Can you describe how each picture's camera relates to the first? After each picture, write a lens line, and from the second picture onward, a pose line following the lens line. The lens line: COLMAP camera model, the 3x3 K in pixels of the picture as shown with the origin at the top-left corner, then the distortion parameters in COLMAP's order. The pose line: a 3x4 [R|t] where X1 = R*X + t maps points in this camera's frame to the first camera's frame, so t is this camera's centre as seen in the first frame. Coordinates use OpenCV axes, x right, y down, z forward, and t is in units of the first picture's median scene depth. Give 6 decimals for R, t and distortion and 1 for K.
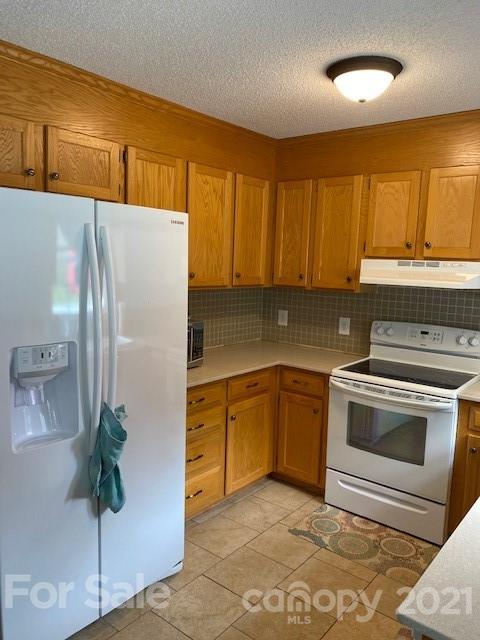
lens RADIAL K [[498.1, 0, 223.6], [0, 498.1, 317.9], [0, 0, 1]] dist [0.004586, -0.017912]
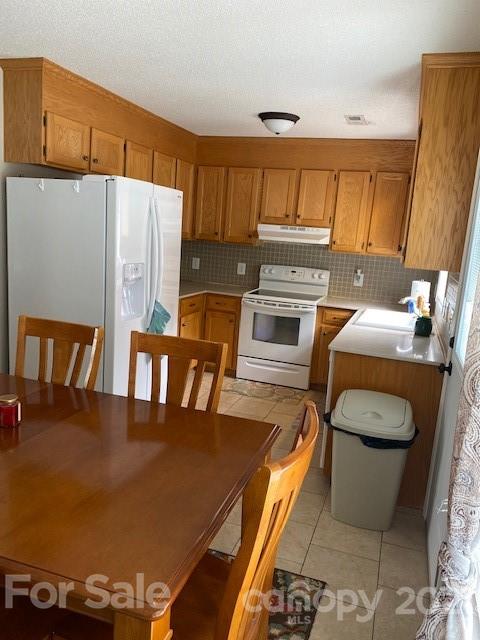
lens RADIAL K [[498.1, 0, 240.6], [0, 498.1, 319.3], [0, 0, 1]] dist [0.004586, -0.017912]
pose [[0.933487, -0.023063, 0.357870, -0.354821], [-0.006347, 0.996711, 0.080790, 0.057148], [-0.358556, -0.077688, 0.930270, -0.471940]]
